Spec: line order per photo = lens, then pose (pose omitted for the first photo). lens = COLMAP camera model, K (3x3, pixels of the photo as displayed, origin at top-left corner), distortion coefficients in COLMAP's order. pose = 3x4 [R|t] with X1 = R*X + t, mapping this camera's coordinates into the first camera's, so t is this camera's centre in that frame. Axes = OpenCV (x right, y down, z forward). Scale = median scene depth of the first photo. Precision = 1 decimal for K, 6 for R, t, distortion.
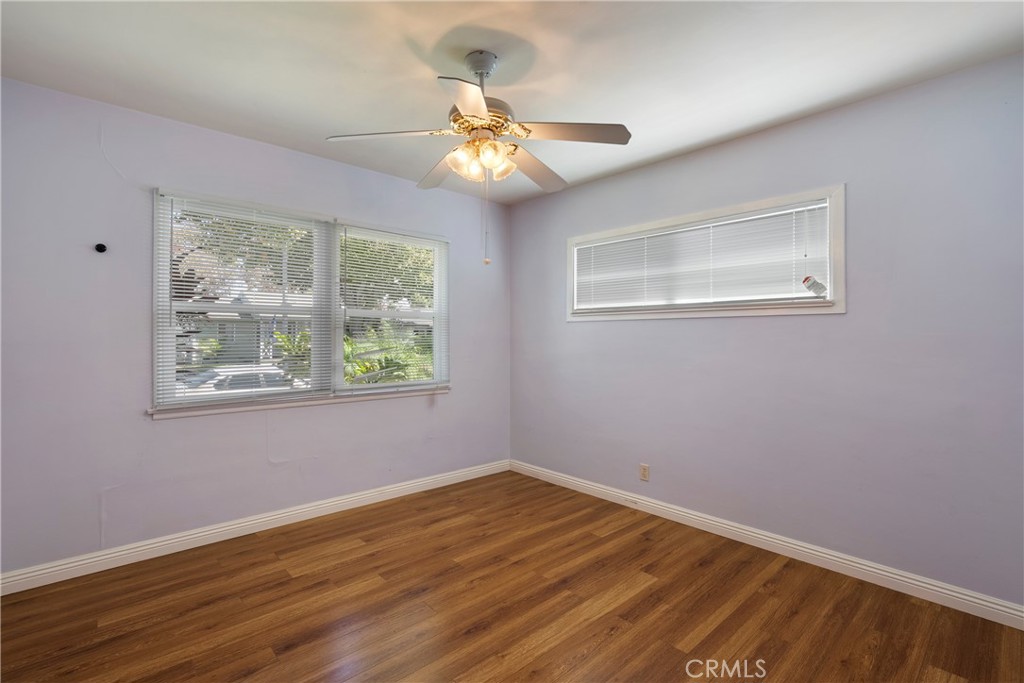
lens RADIAL K [[474.3, 0, 508.9], [0, 474.3, 335.2], [0, 0, 1]] dist [-0.019322, 0.008304]
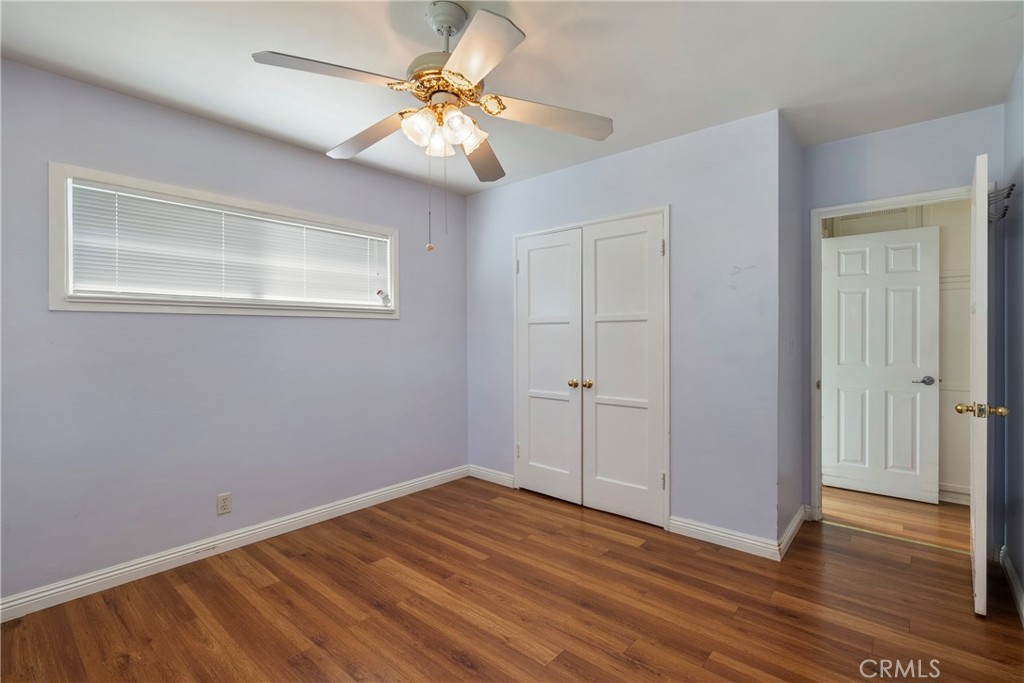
lens RADIAL K [[474.3, 0, 512.7], [0, 474.3, 340.6], [0, 0, 1]] dist [-0.019322, 0.008304]
pose [[-0.131987, -0.014301, 0.991148, -0.735202], [0.002105, 0.999890, 0.014708, -0.000147], [-0.991249, 0.004028, -0.131942, 0.786911]]
